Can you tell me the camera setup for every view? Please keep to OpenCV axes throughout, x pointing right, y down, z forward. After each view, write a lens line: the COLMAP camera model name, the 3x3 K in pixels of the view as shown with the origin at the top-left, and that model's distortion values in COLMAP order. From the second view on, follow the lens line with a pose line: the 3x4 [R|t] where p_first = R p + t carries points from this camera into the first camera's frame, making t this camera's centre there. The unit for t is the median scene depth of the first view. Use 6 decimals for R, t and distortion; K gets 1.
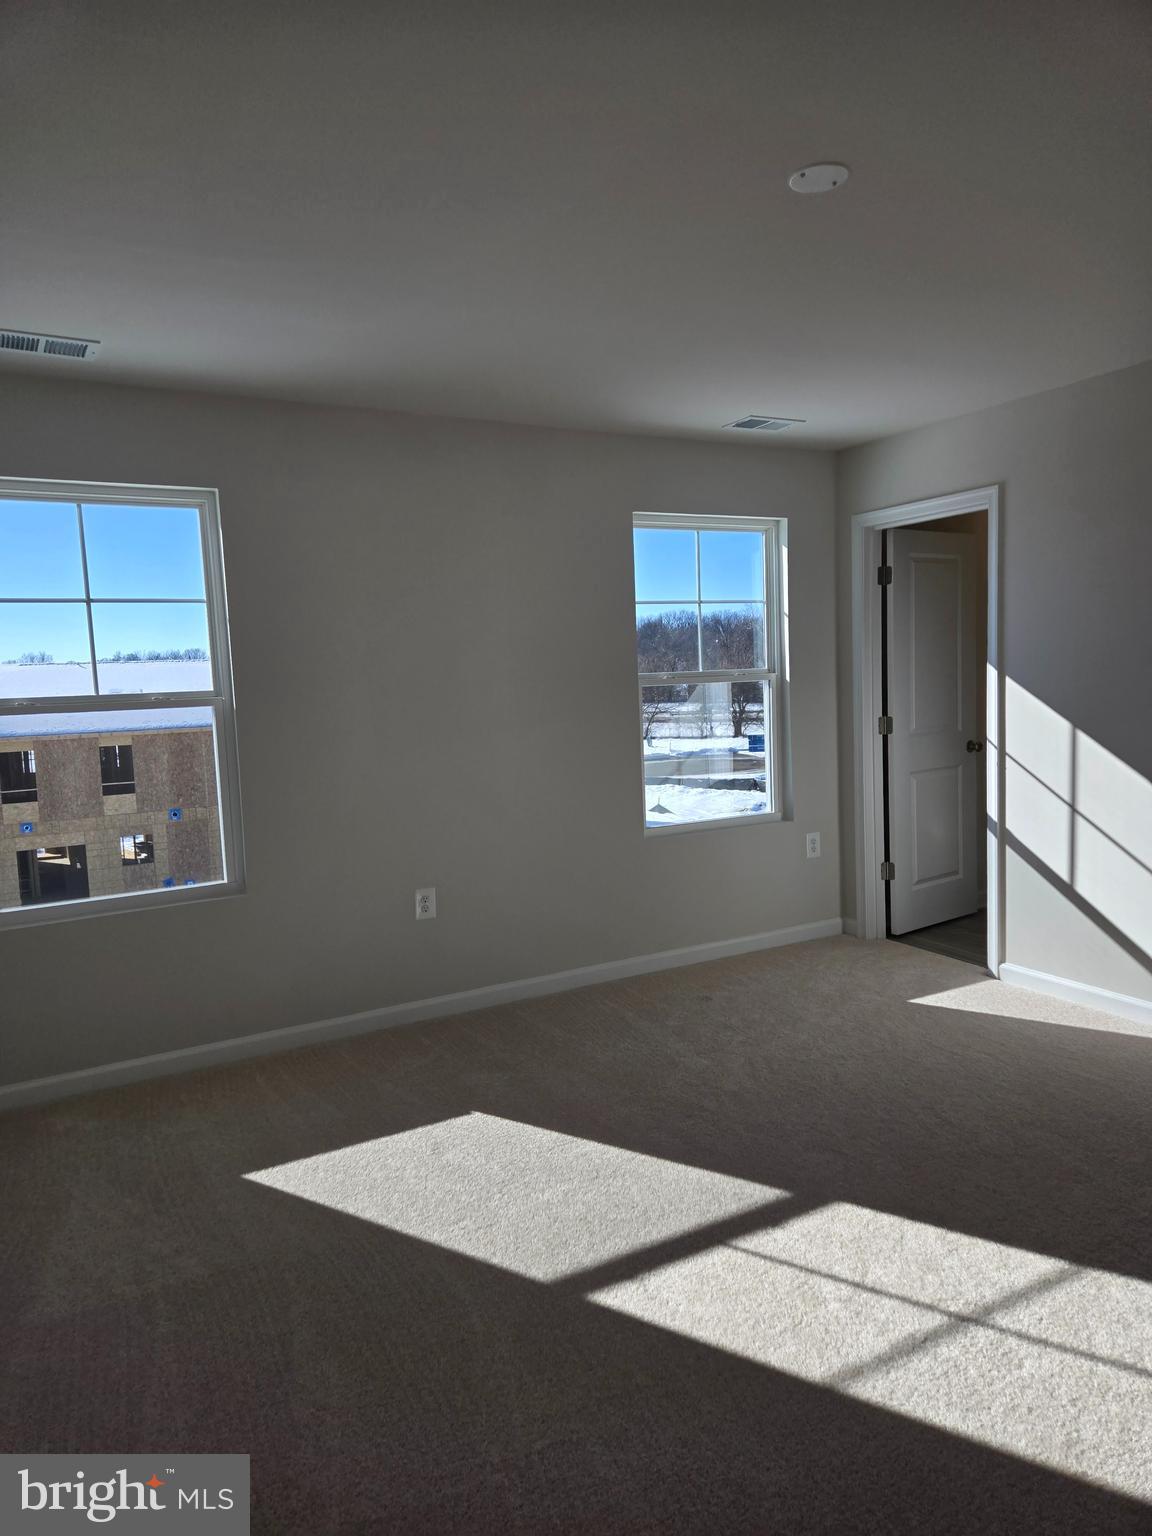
lens RADIAL K [[1024.0, 0, 597.7], [0, 1024.0, 763.5], [0, 0, 1]] dist [0.083456, -0.060866]
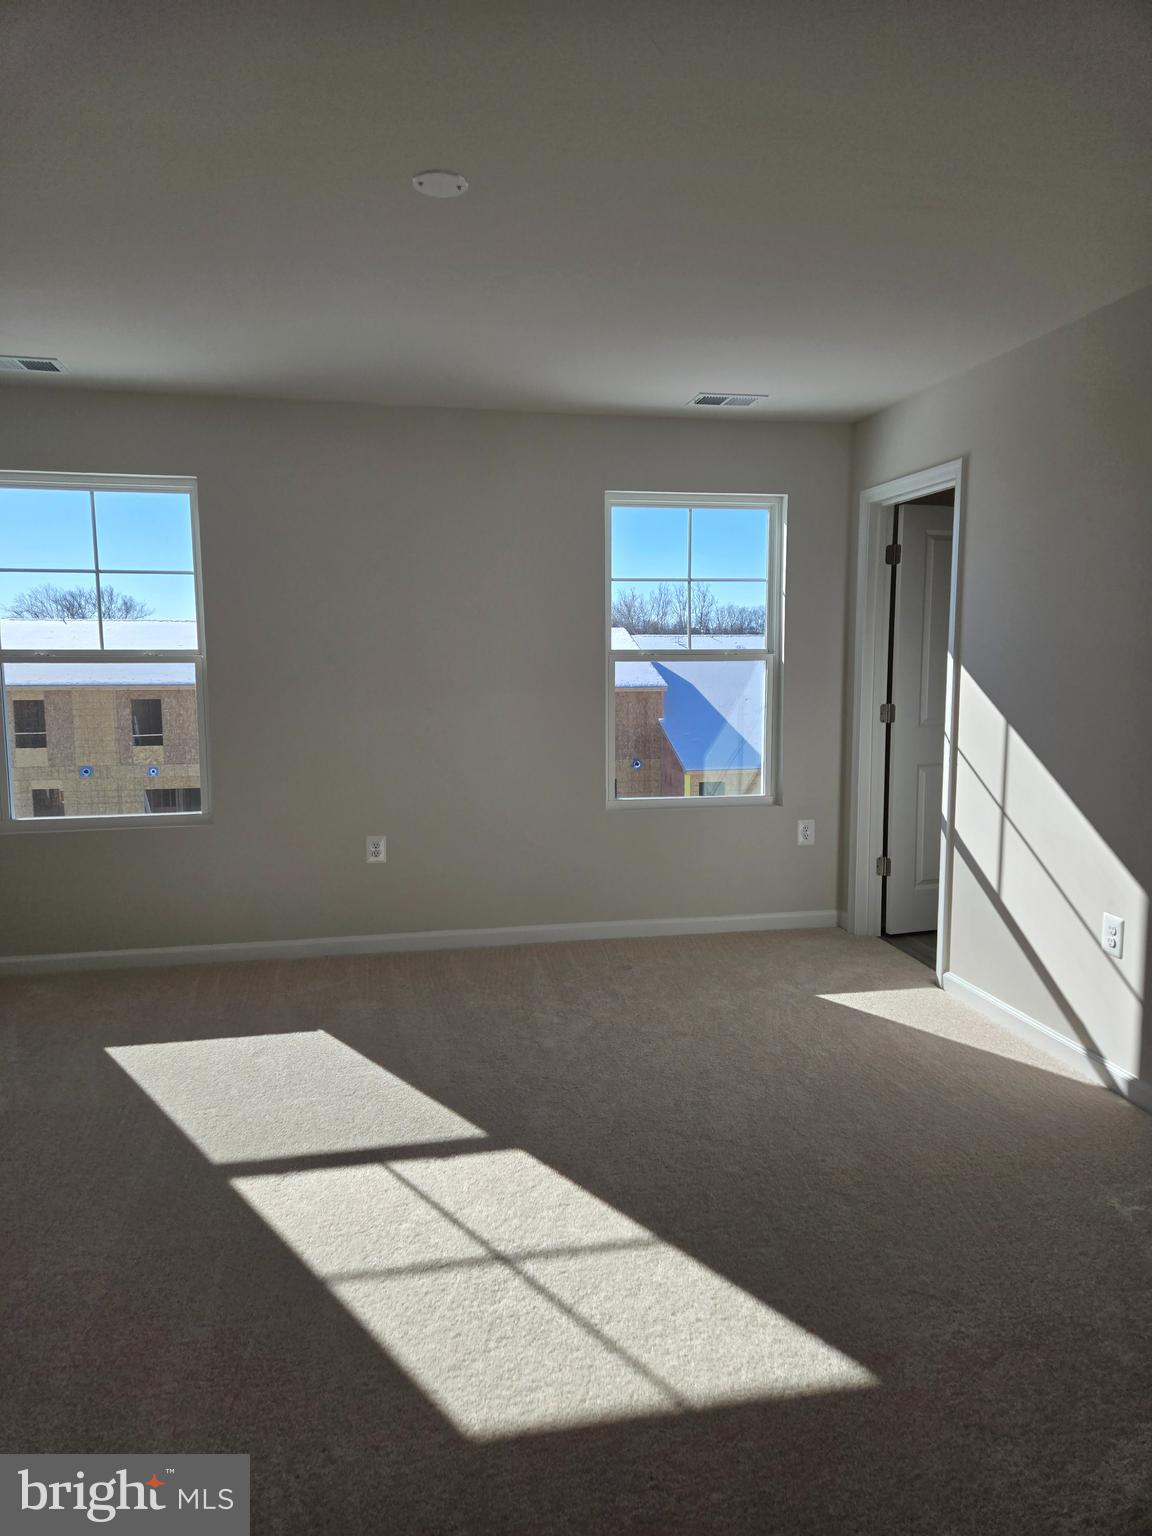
lens RADIAL K [[1033.0, 0, 599.5], [0, 1033.0, 764.8], [0, 0, 1]] dist [0.084725, -0.064119]
pose [[0.949670, 0.068822, -0.305597, 0.376591], [-0.060998, 0.997521, 0.035089, -0.008448], [0.307254, -0.014682, 0.951514, 0.008965]]
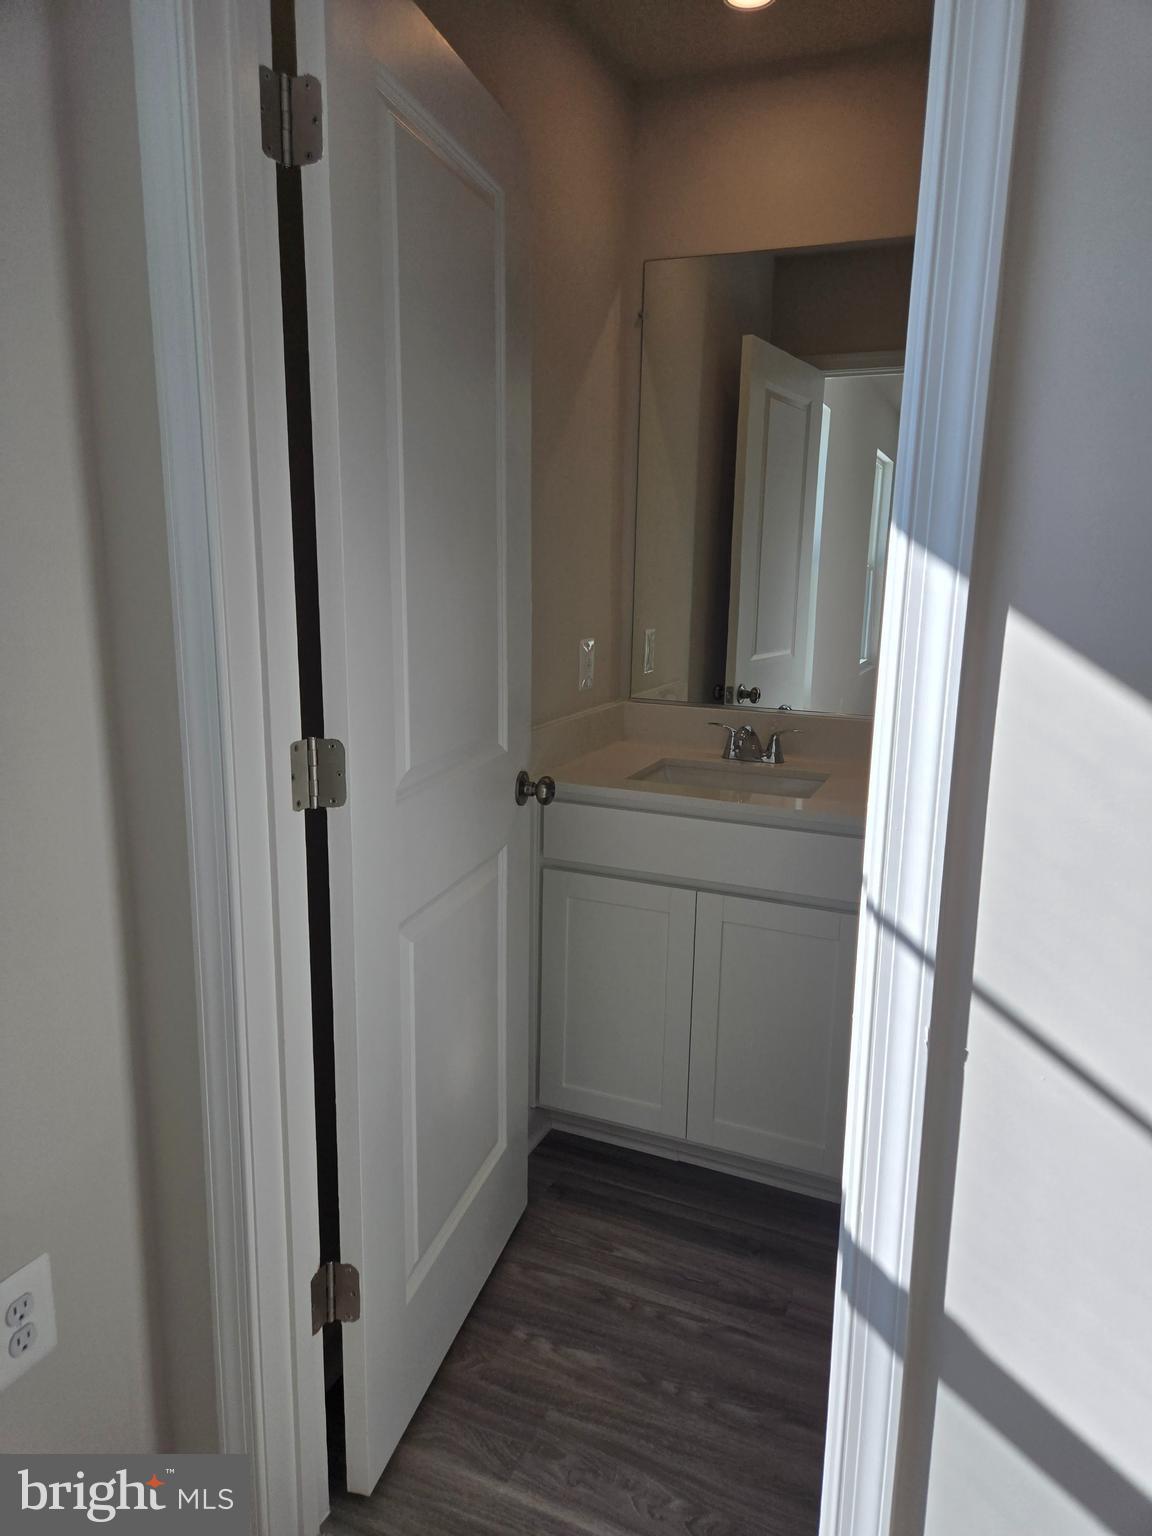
lens RADIAL K [[1024.0, 0, 597.7], [0, 1024.0, 763.5], [0, 0, 1]] dist [0.083456, -0.060866]
pose [[0.799228, -0.068490, 0.597113, 0.214589], [0.007193, 0.994505, 0.104444, -0.076531], [-0.600985, -0.079180, 0.795329, 0.885959]]
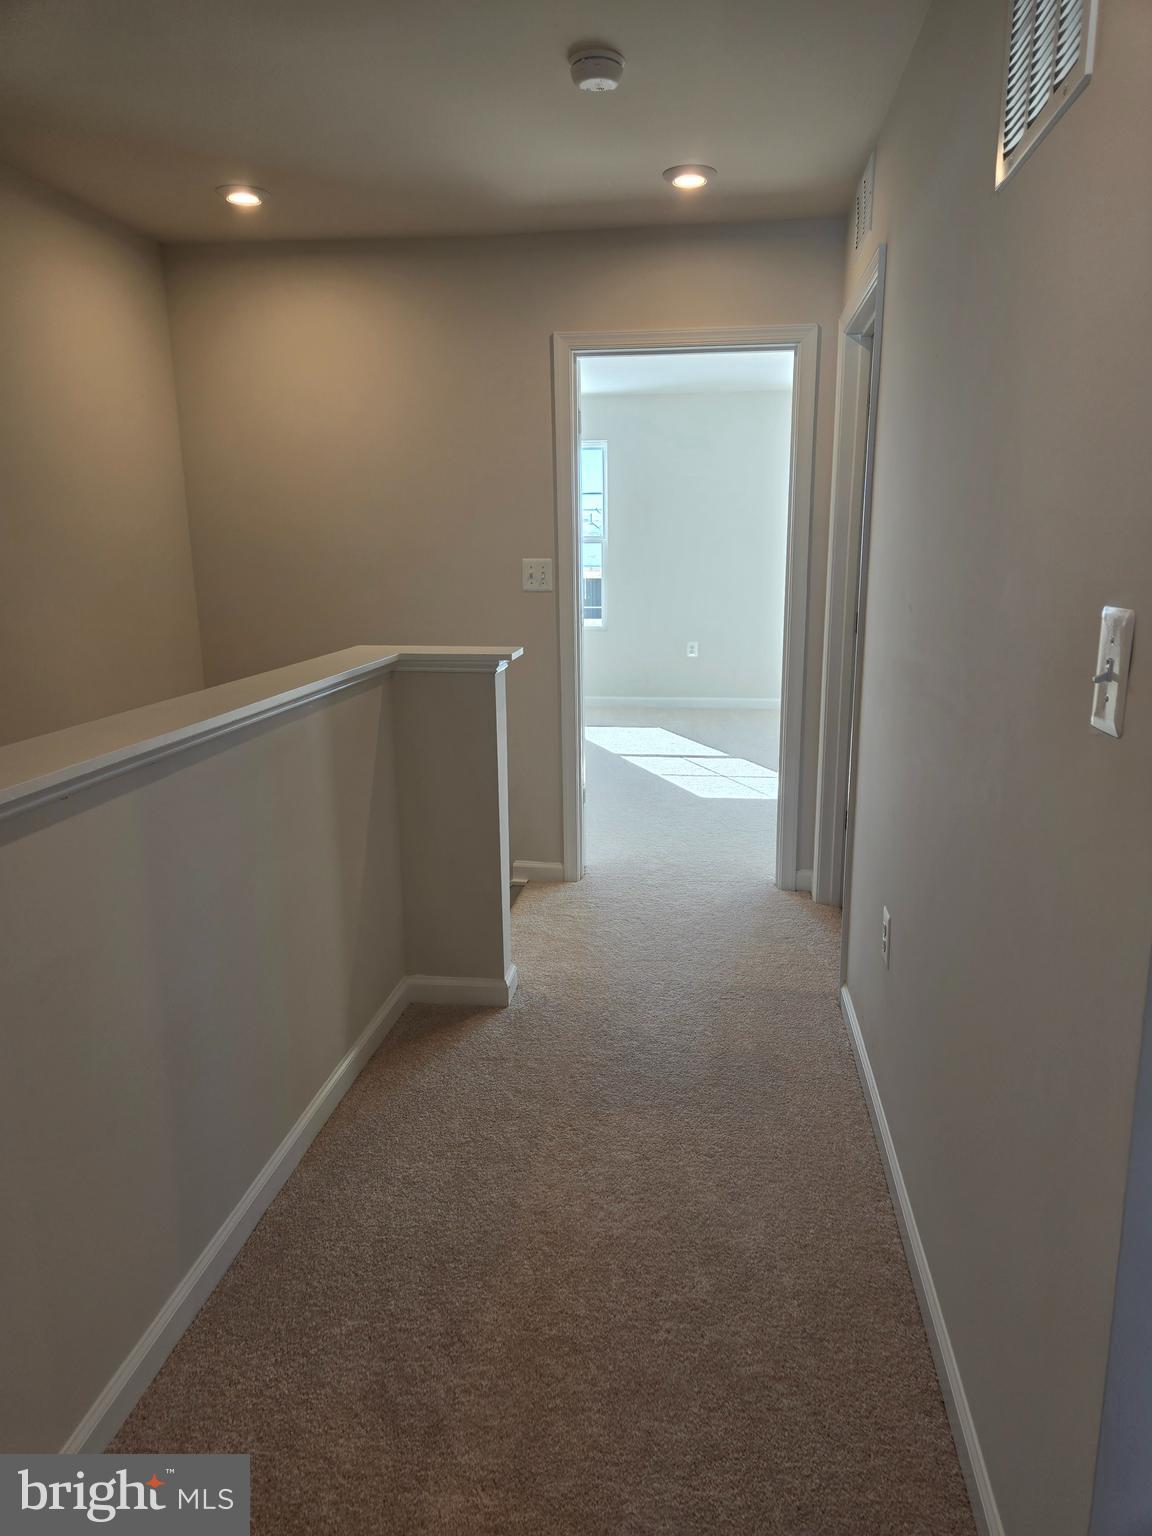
lens RADIAL K [[1024.0, 0, 597.7], [0, 1024.0, 763.5], [0, 0, 1]] dist [0.083456, -0.060866]
pose [[0.793609, 0.163412, -0.586072, 0.853986], [-0.080444, 0.982982, 0.165150, 0.037557], [0.603086, -0.083919, 0.793249, -0.687948]]
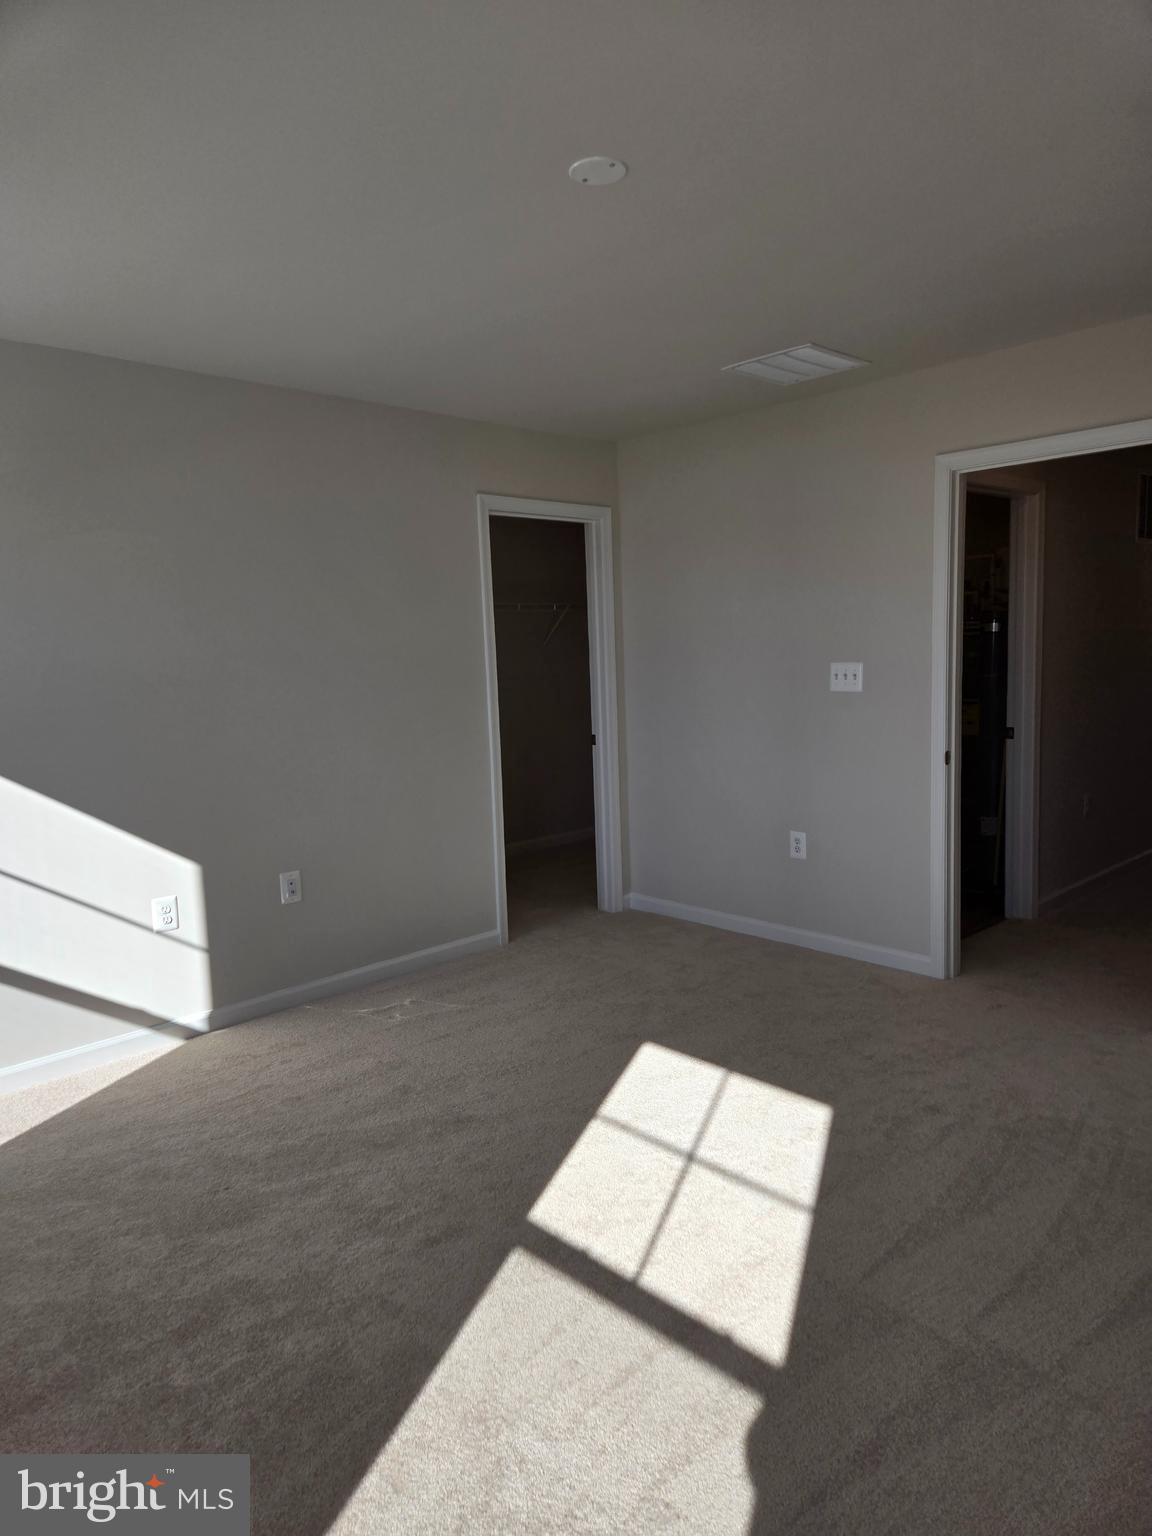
lens RADIAL K [[1024.0, 0, 597.7], [0, 1024.0, 763.5], [0, 0, 1]] dist [0.083456, -0.060866]
pose [[-0.250431, -0.066183, 0.965870, -0.416360], [0.129444, 0.986414, 0.101153, -0.047213], [-0.959442, 0.150358, -0.238461, 0.681555]]
